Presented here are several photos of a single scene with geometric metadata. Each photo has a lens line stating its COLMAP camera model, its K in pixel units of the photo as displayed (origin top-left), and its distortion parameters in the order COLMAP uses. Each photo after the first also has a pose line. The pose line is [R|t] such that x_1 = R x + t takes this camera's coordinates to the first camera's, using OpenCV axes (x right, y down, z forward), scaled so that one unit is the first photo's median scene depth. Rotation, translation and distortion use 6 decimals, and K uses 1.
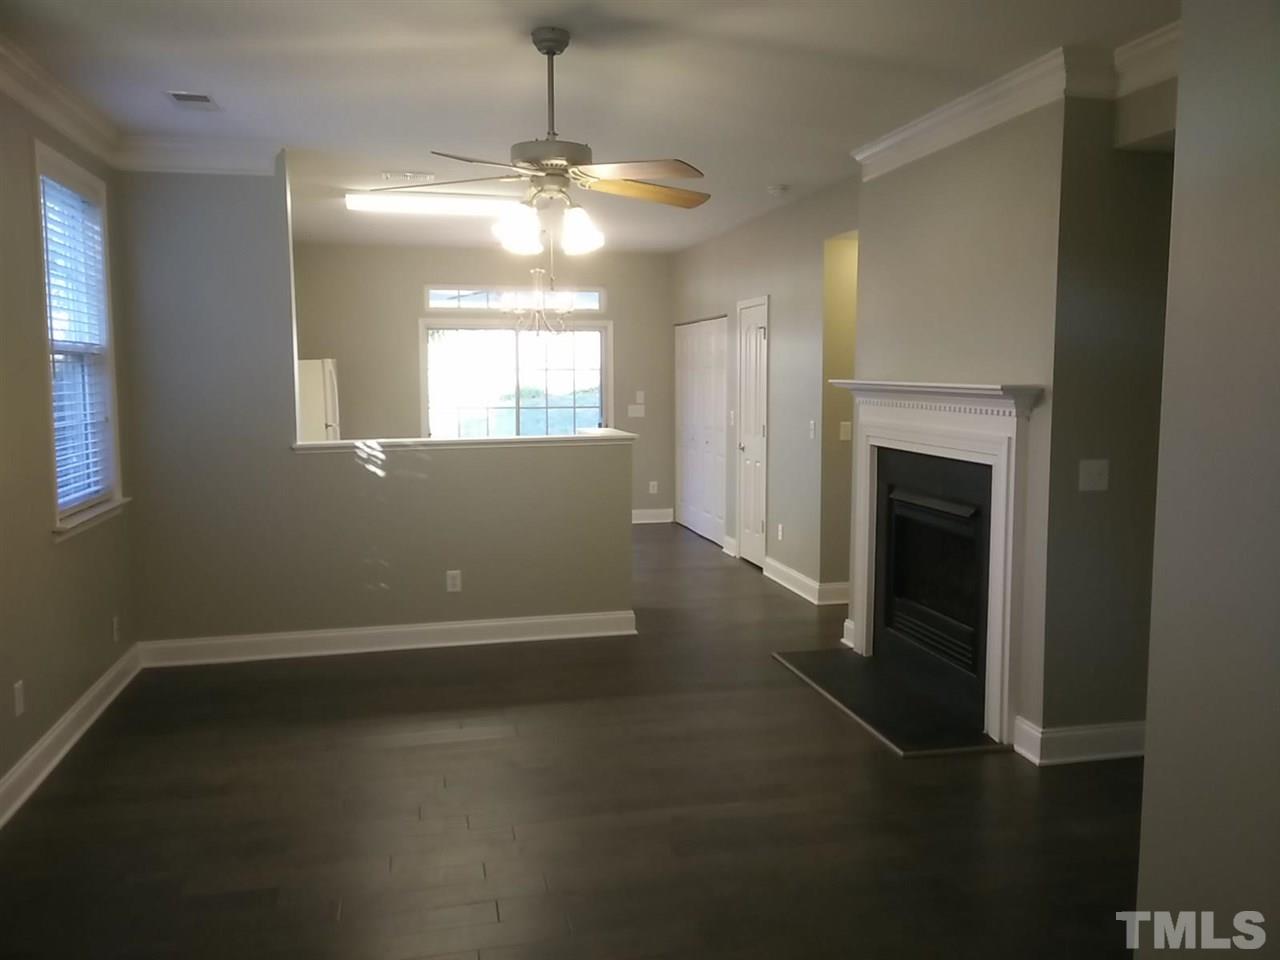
lens RADIAL K [[1014.0, 0, 640.0], [0, 1014.0, 480.0], [0, 0, 1]] dist [0.055326, -0.004825]
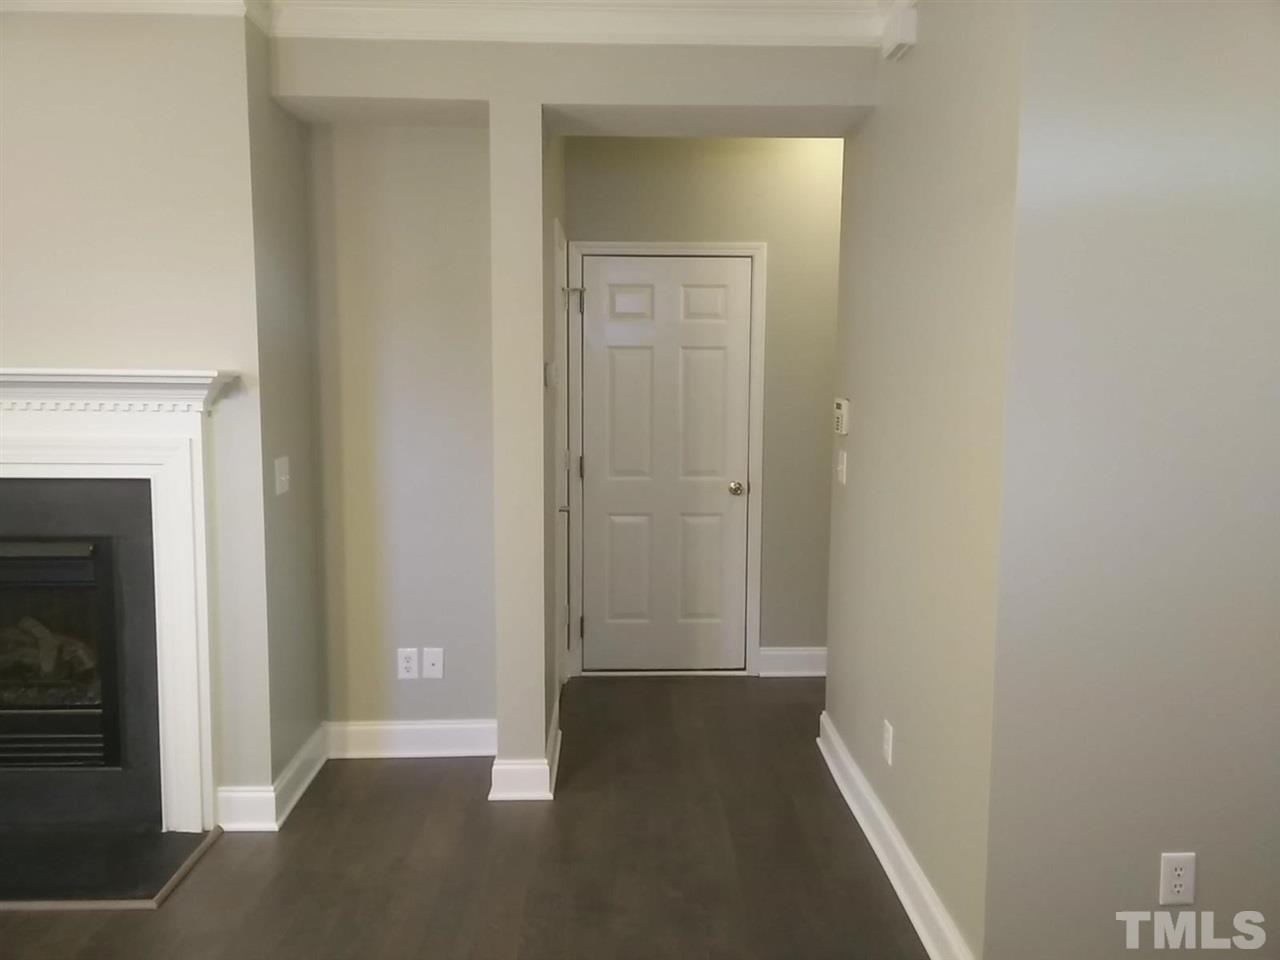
lens RADIAL K [[1014.0, 0, 640.0], [0, 1014.0, 480.0], [0, 0, 1]] dist [0.055326, -0.004825]
pose [[0.198970, -0.113935, 0.973360, -0.318992], [0.100235, 0.990376, 0.095437, -0.050183], [-0.974866, 0.078575, 0.208475, 0.501862]]
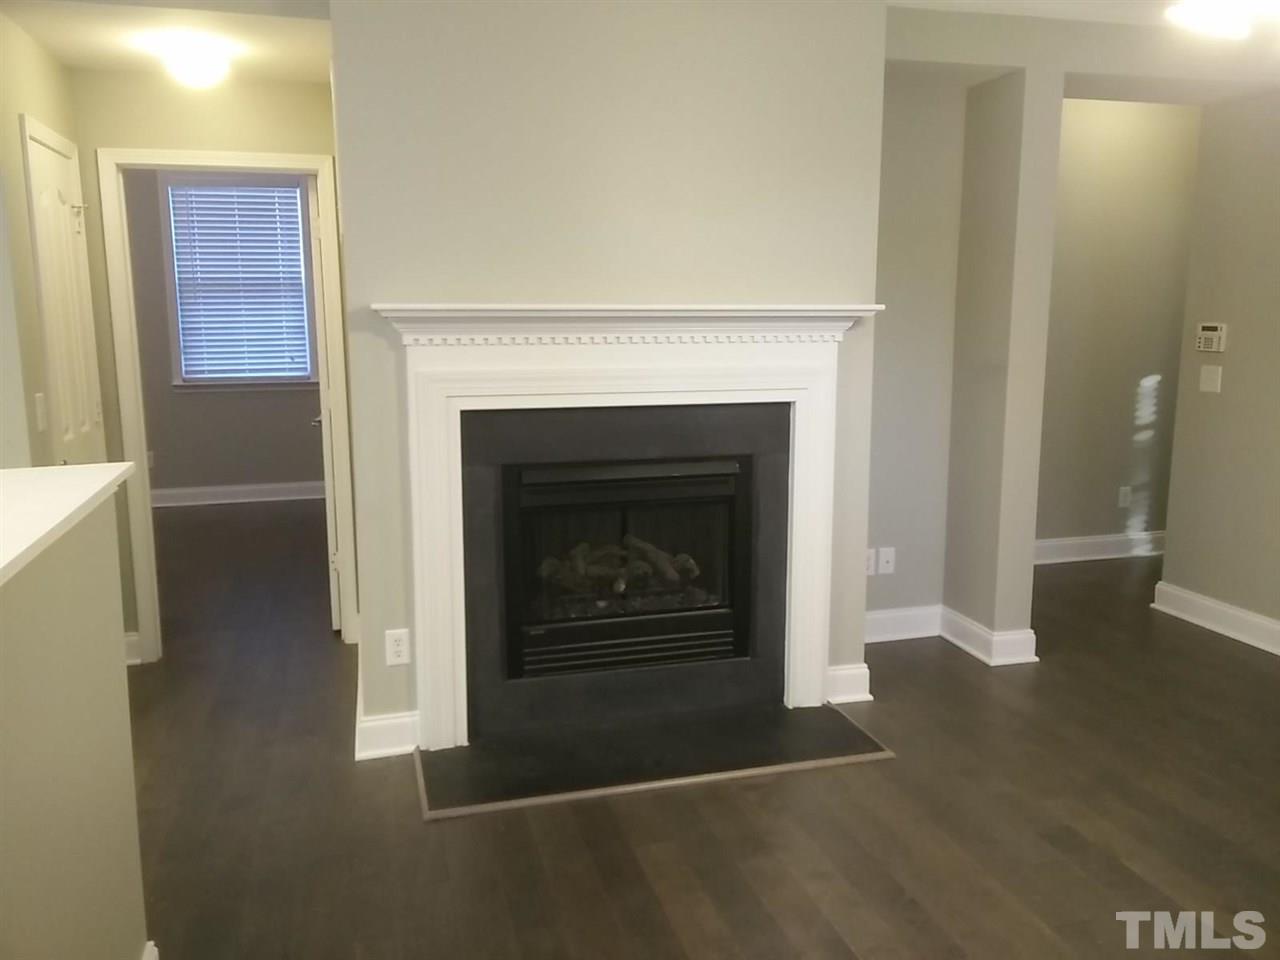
lens RADIAL K [[1041.7, 0, 640.0], [0, 1041.7, 480.0], [0, 0, 1]] dist [0.014682, 0.002387]
pose [[-0.036076, -0.182214, 0.982597, -0.516301], [0.106244, 0.976965, 0.185071, -0.126343], [-0.993685, 0.111072, -0.015886, 1.163660]]
